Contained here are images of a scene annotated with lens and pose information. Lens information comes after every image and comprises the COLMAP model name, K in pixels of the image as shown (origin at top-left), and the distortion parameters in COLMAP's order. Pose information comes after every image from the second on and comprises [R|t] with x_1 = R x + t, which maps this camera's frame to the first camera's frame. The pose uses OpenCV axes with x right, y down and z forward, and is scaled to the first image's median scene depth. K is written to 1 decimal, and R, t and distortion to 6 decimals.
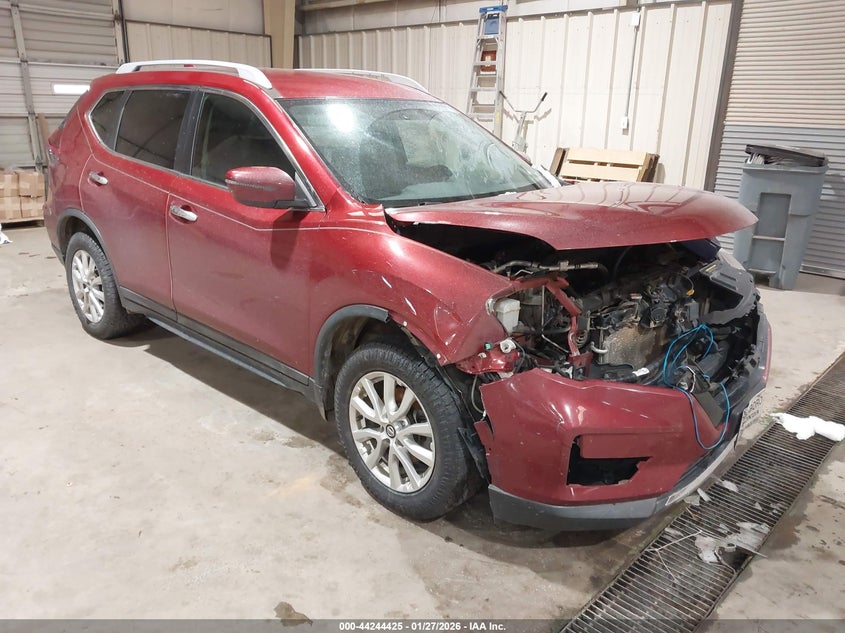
lens RADIAL K [[676.7, 0, 421.6], [0, 676.7, 344.1], [0, 0, 1]] dist [0.092087, -0.000597]
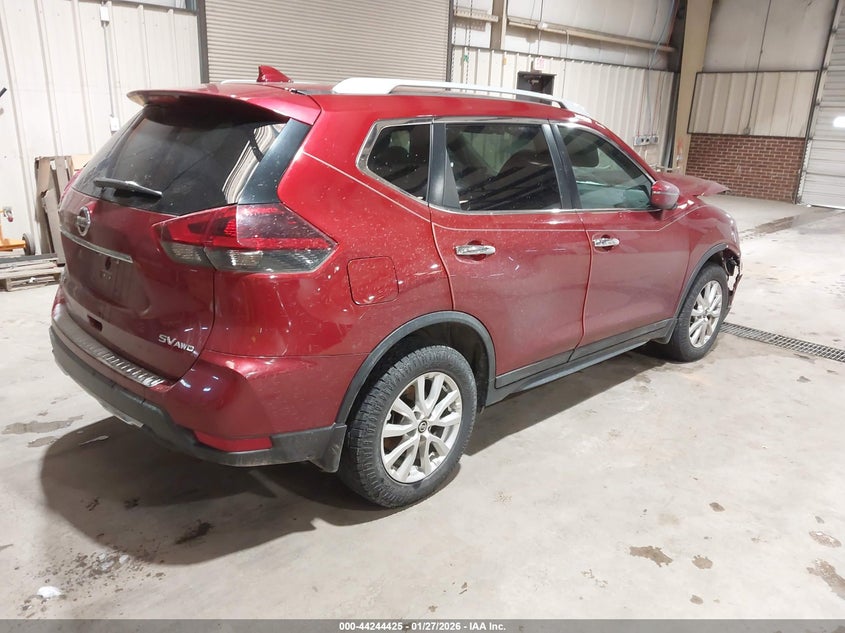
lens RADIAL K [[648.9, 0, 422.5], [0, 648.9, 316.5], [0, 0, 1]] dist [0.011733, -0.001642]
pose [[0.019693, -0.313672, 0.949327, -1.195201], [0.275228, 0.914526, 0.296464, -0.412627], [-0.961177, 0.255443, 0.104341, 1.074995]]
